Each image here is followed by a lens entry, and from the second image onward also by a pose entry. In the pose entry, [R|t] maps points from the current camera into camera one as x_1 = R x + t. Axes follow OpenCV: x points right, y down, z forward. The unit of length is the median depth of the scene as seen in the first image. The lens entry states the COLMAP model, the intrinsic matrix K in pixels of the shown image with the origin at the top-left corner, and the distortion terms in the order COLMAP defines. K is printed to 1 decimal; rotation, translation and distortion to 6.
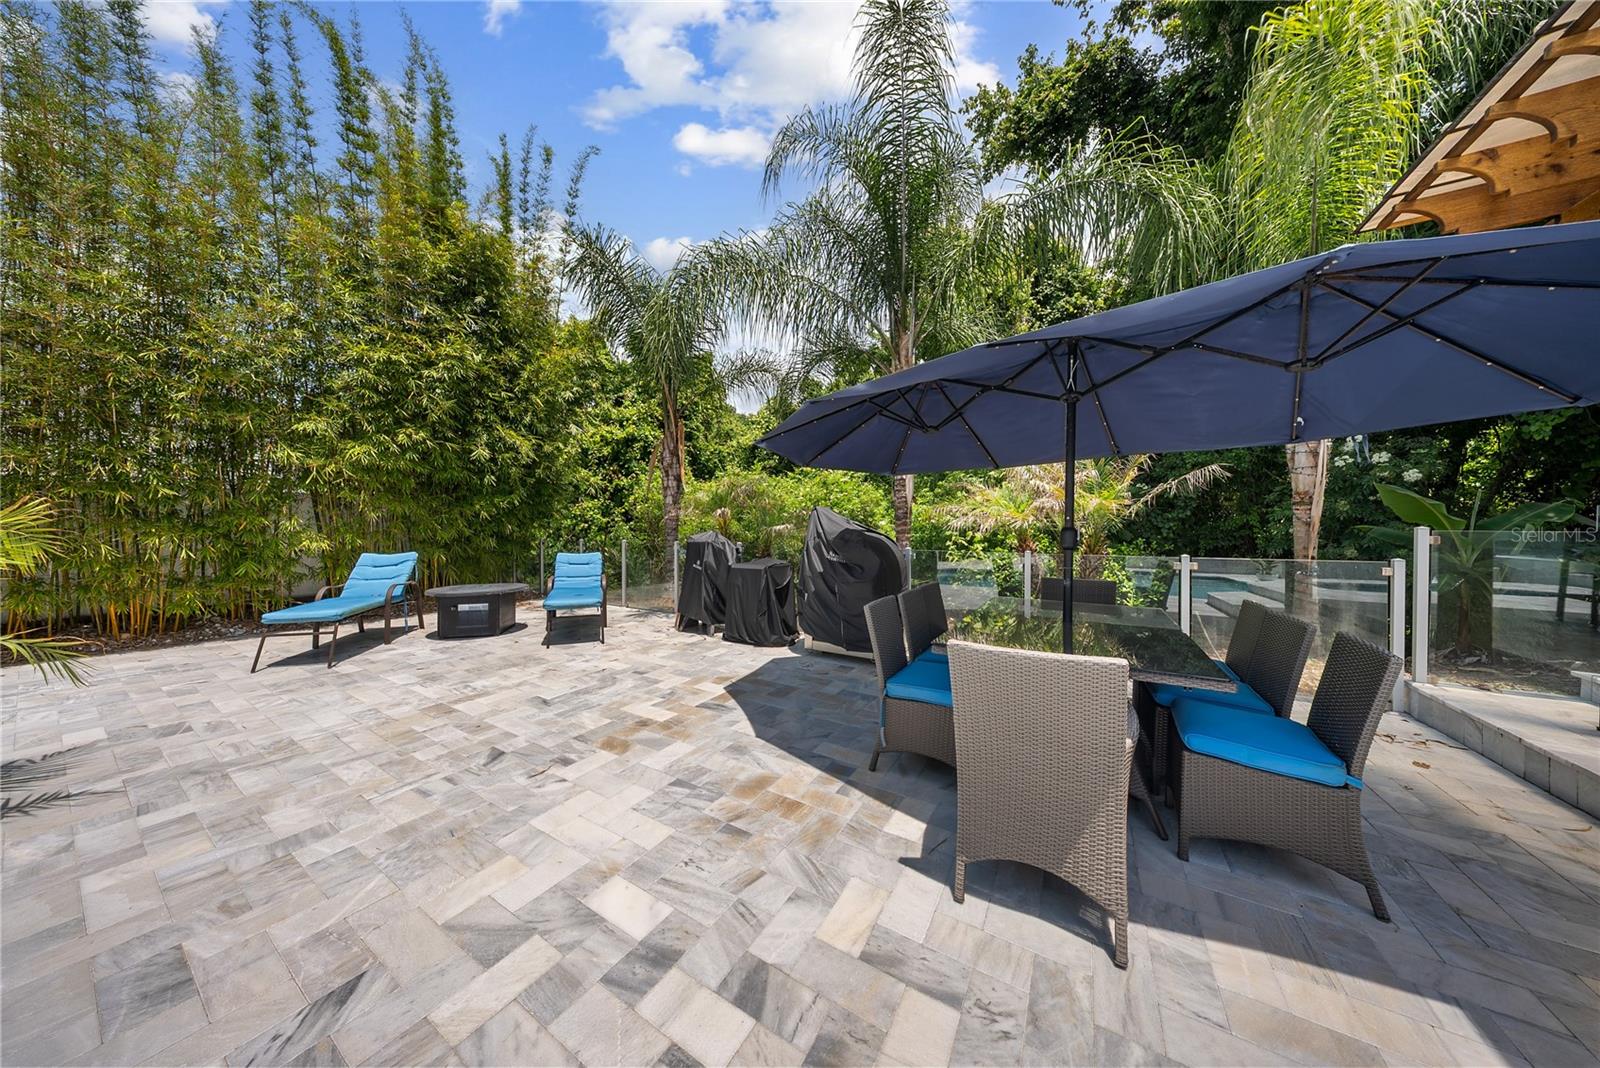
lens RADIAL K [[472.1, 0, 796.7], [0, 472.1, 534.1], [0, 0, 1]] dist [0.002588, -0.001867]
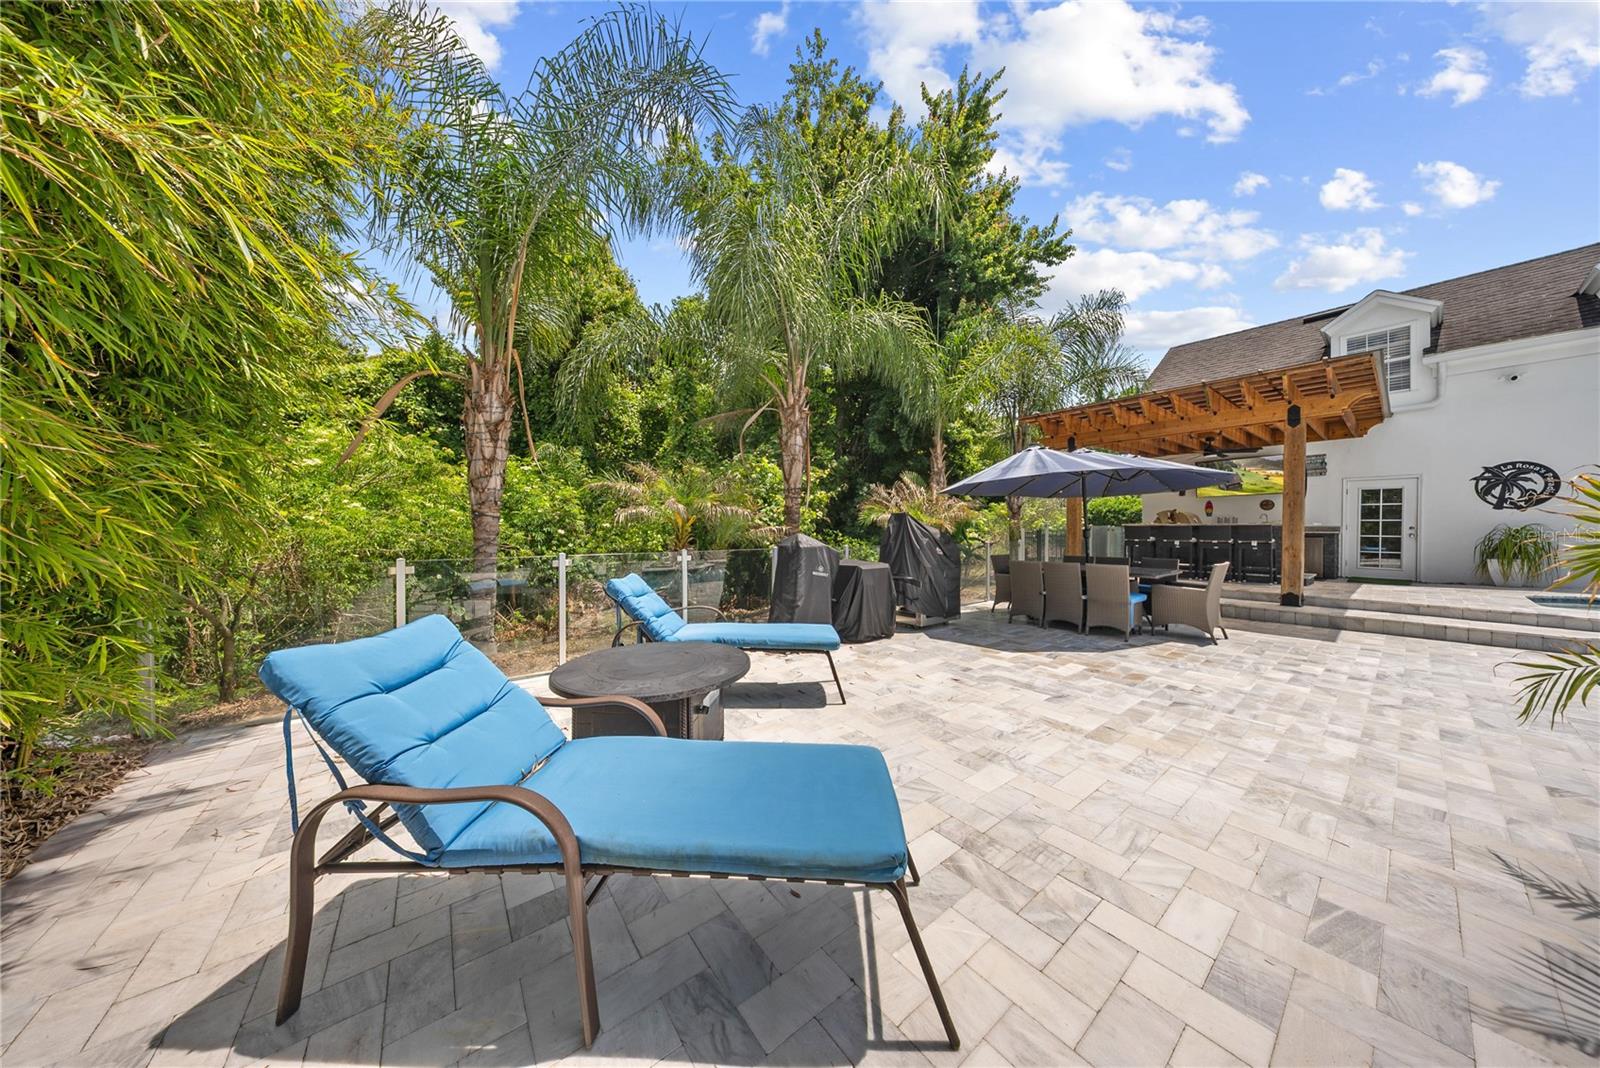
lens RADIAL K [[472.1, 0, 796.7], [0, 472.1, 534.1], [0, 0, 1]] dist [0.002588, -0.001867]
pose [[0.360288, -0.008353, 0.932804, -1.835800], [0.012802, 0.999910, 0.004009, -0.015820], [-0.932753, 0.010498, 0.360363, 1.246935]]
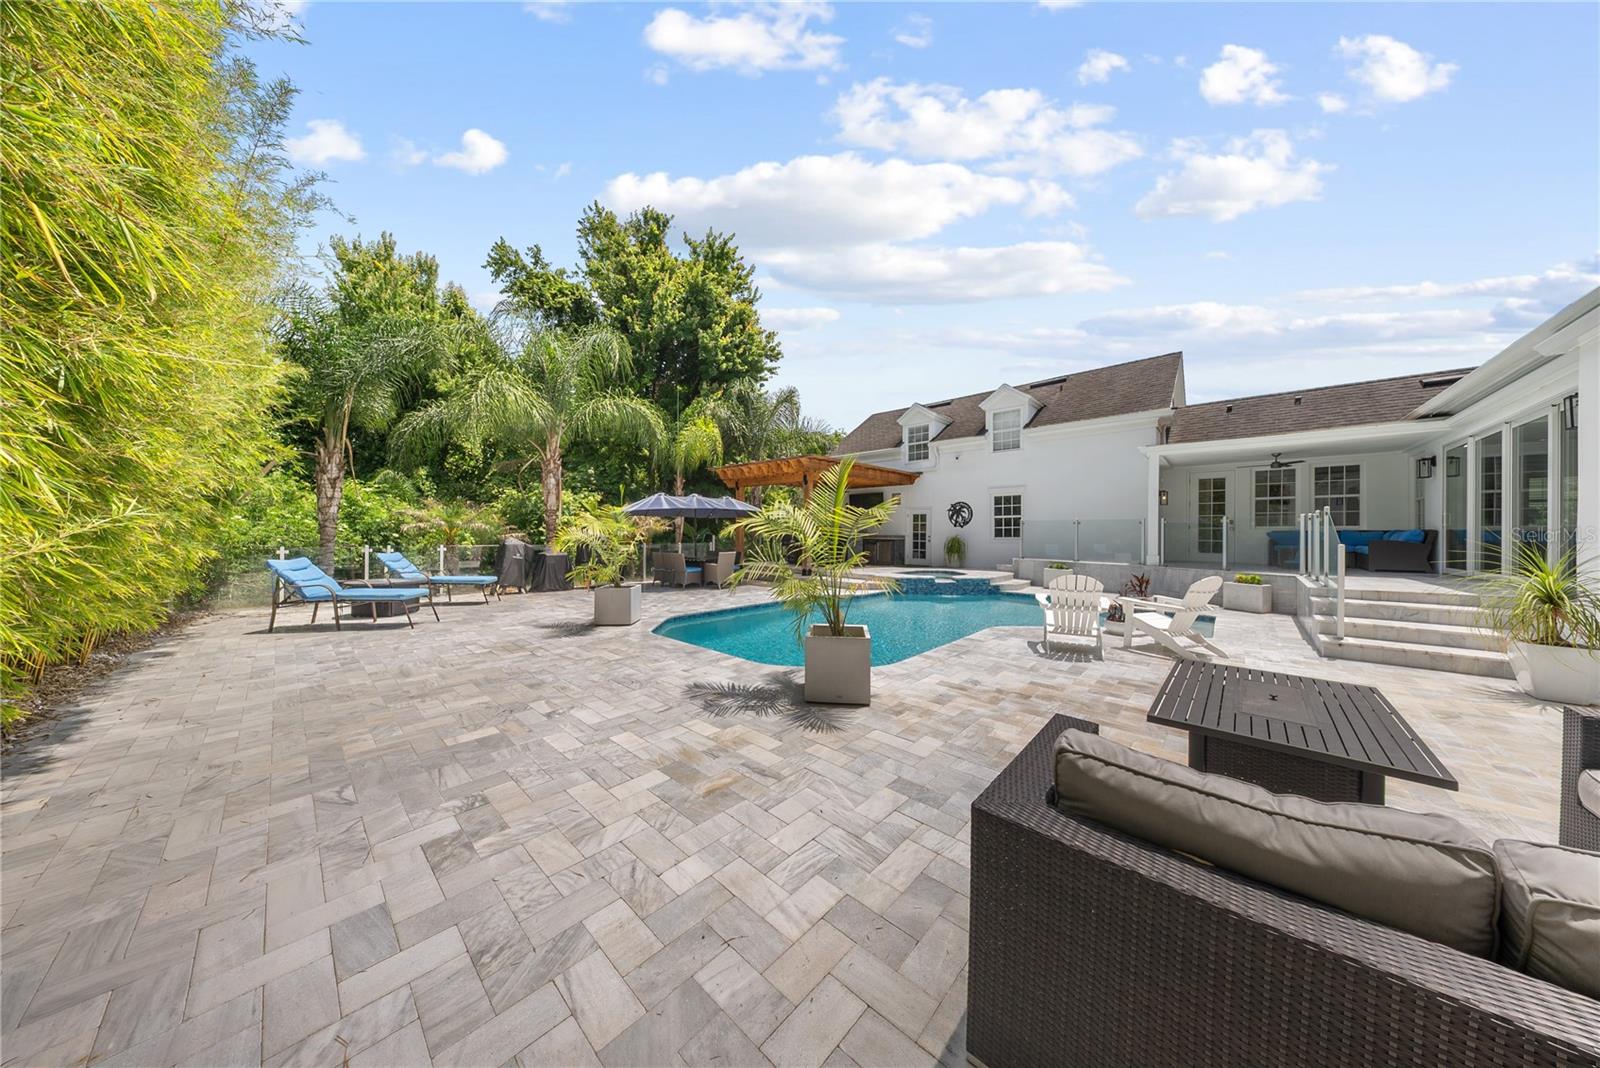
lens RADIAL K [[472.1, 0, 796.7], [0, 472.1, 534.1], [0, 0, 1]] dist [0.002588, -0.001867]
pose [[0.188631, 0.005697, 0.982031, -3.121173], [0.005997, 0.999958, -0.006953, 0.005888], [-0.982030, 0.007201, 0.188589, -0.702482]]
